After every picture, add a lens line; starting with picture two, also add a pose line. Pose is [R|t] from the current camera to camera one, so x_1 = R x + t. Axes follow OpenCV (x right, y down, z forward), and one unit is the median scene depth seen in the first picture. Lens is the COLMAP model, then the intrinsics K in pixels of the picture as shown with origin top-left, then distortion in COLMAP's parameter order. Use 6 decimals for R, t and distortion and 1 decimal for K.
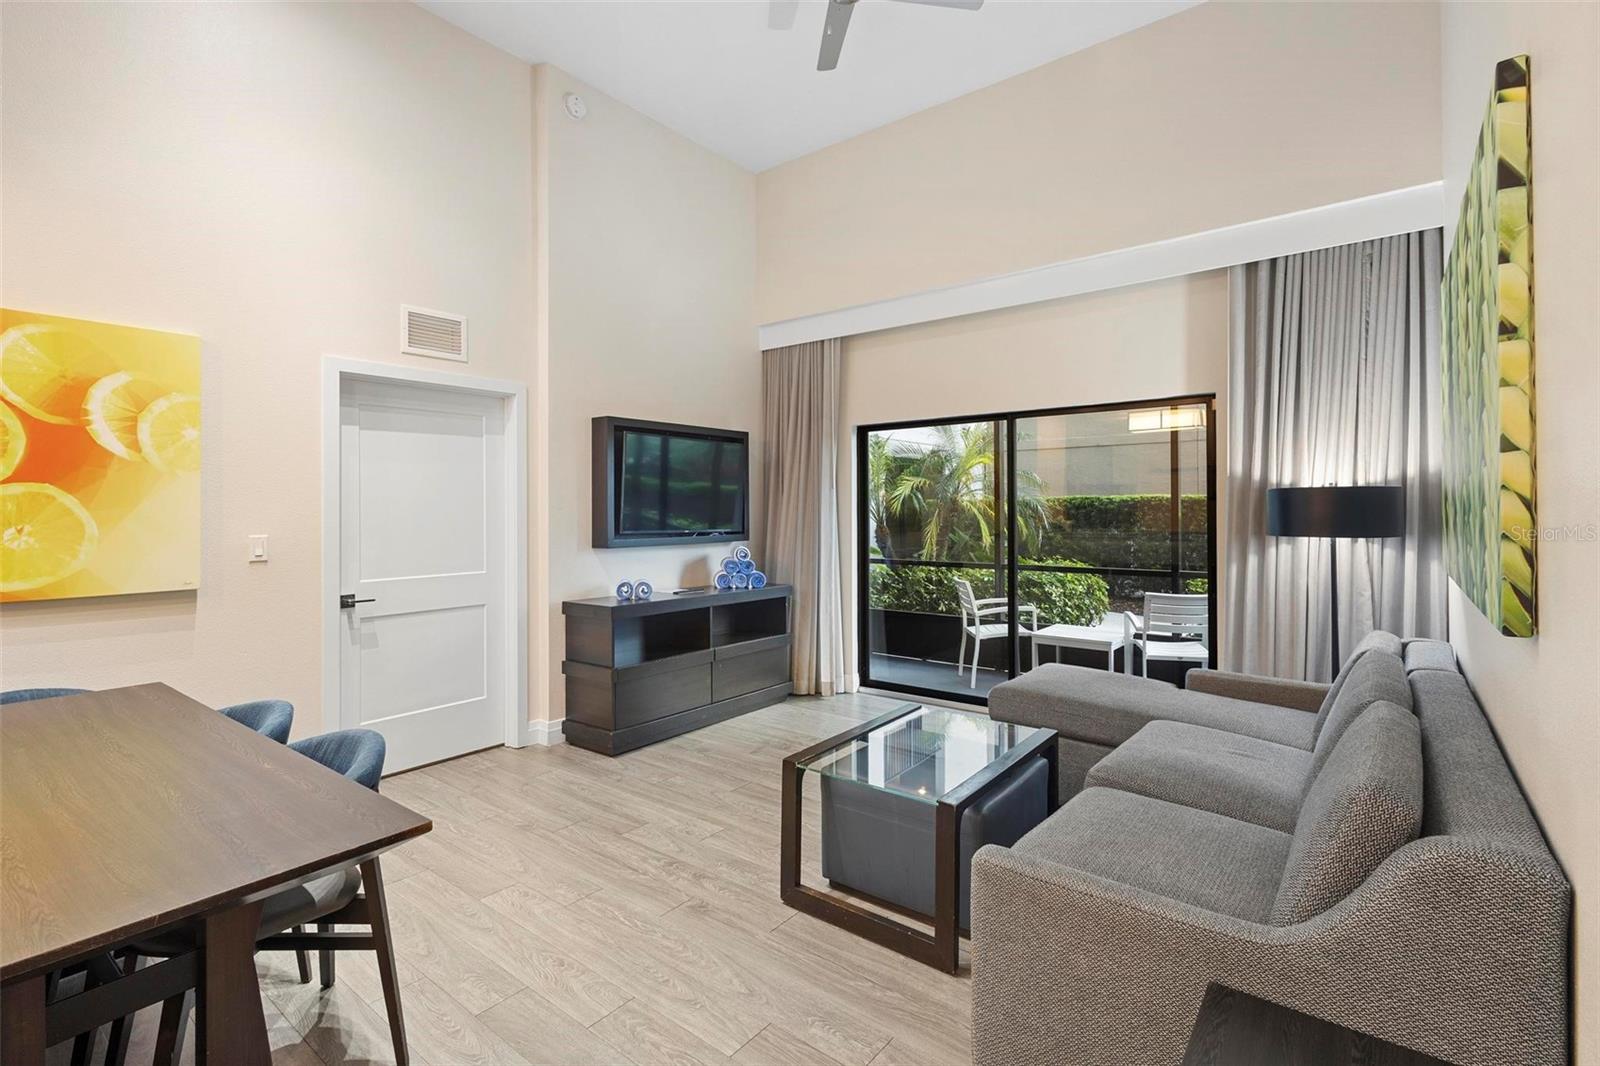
lens RADIAL K [[741.9, 0, 797.1], [0, 741.9, 501.0], [0, 0, 1]] dist [0.009373, -0.003665]
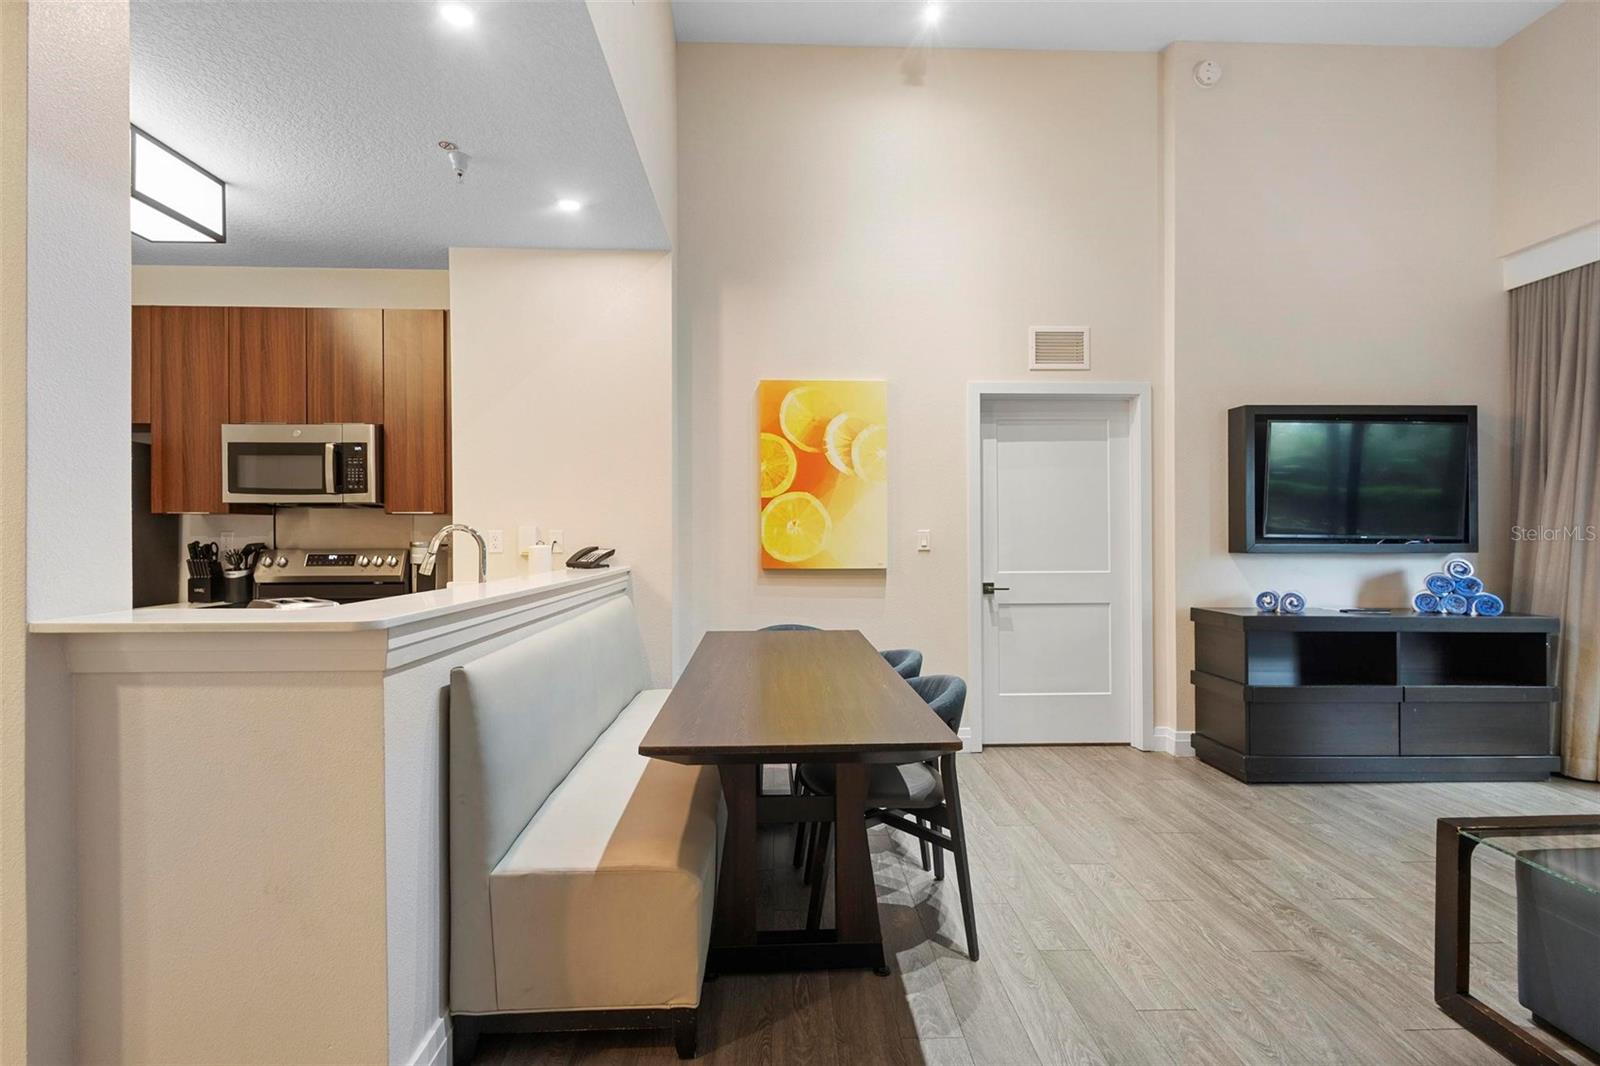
lens RADIAL K [[741.9, 0, 794.8], [0, 741.9, 528.4], [0, 0, 1]] dist [0.009373, -0.003665]
pose [[0.642647, 0.000386, -0.766162, 0.126175], [0.006940, 0.999956, 0.006325, 0.038394], [0.766131, -0.009382, 0.642616, 0.013188]]
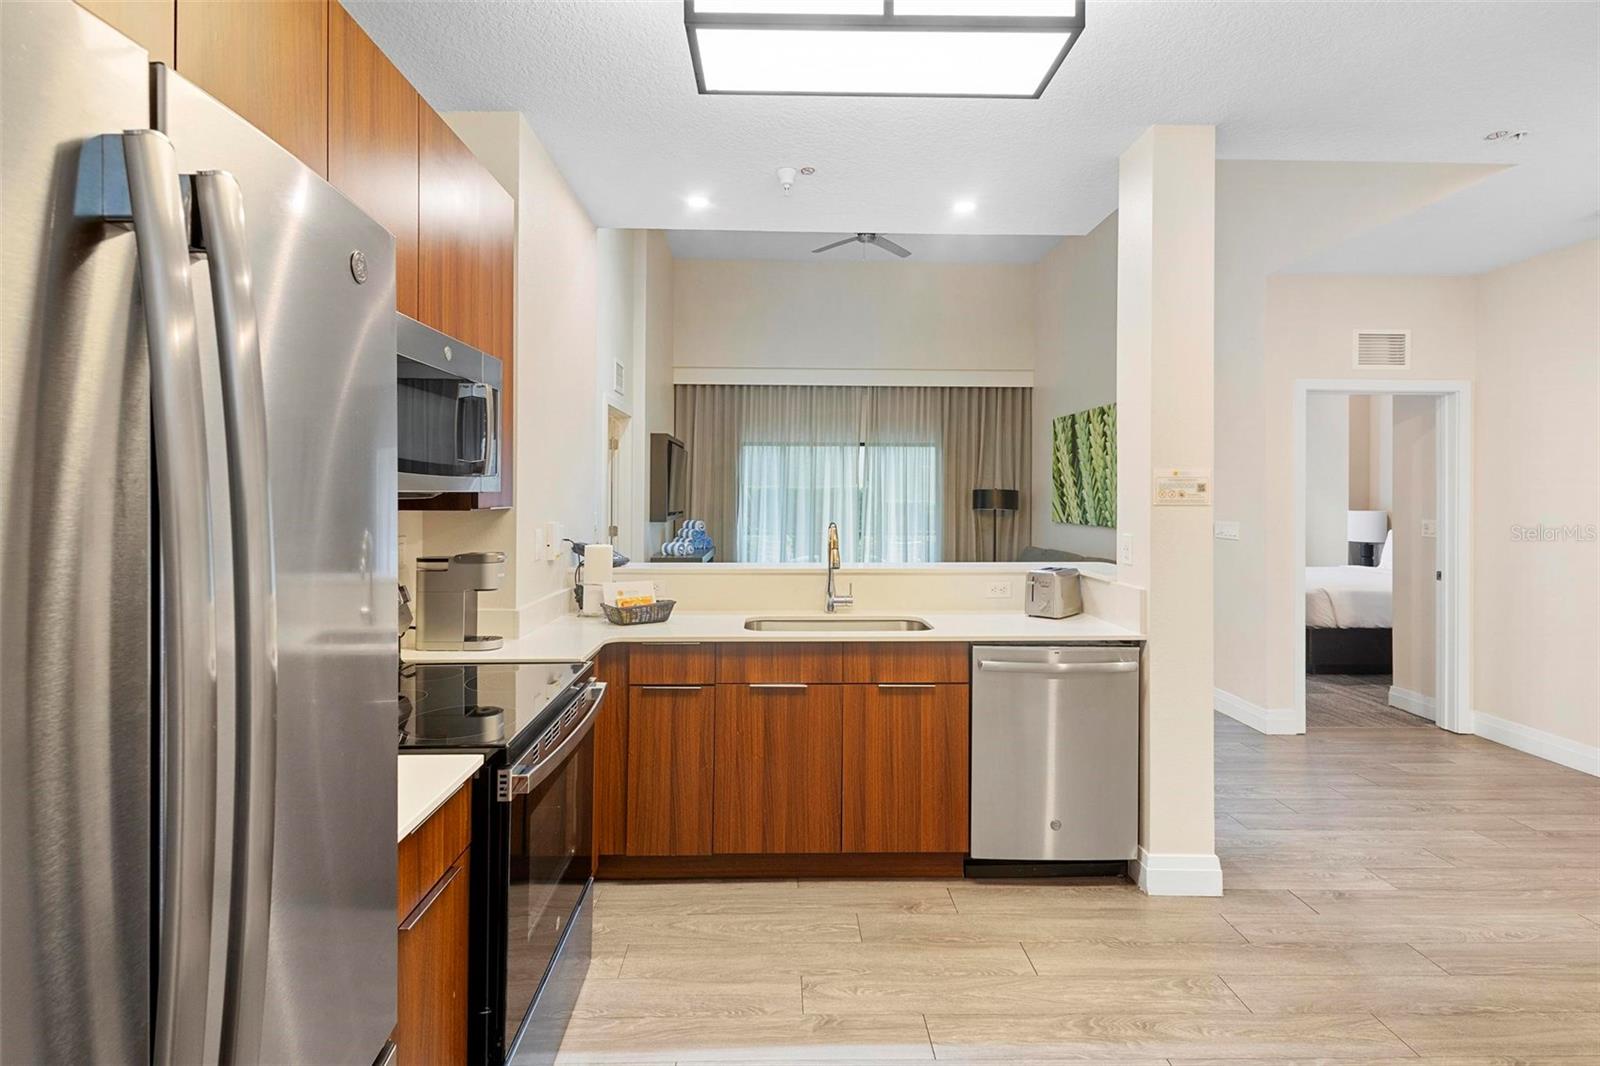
lens RADIAL K [[741.9, 0, 795.9], [0, 741.9, 491.9], [0, 0, 1]] dist [0.009373, -0.003665]
pose [[0.772230, 0.010310, 0.635260, -1.573679], [-0.016901, 0.999848, 0.004317, -0.011055], [-0.635118, -0.014070, 0.772287, -0.502791]]
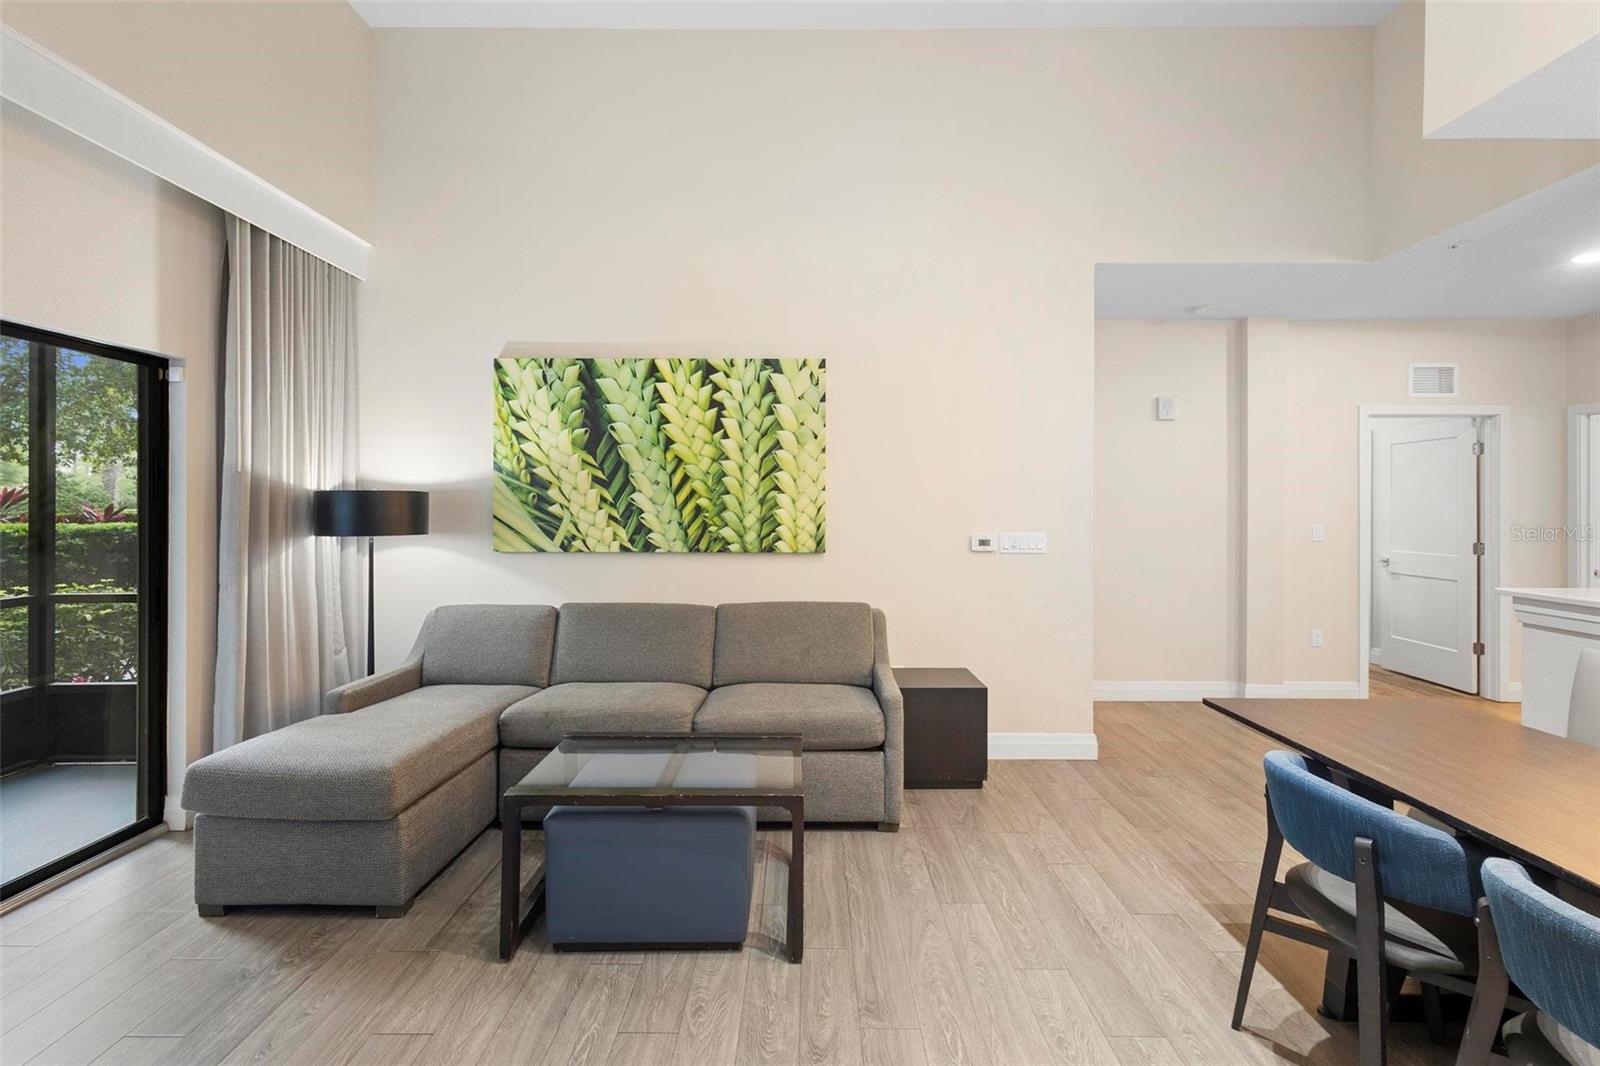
lens RADIAL K [[741.9, 0, 801.6], [0, 741.9, 507.5], [0, 0, 1]] dist [0.009373, -0.003665]
pose [[-0.614492, 0.003497, 0.788915, -0.628942], [-0.009416, 0.999886, -0.011766, 0.017078], [-0.788867, -0.014658, -0.614390, 1.371232]]
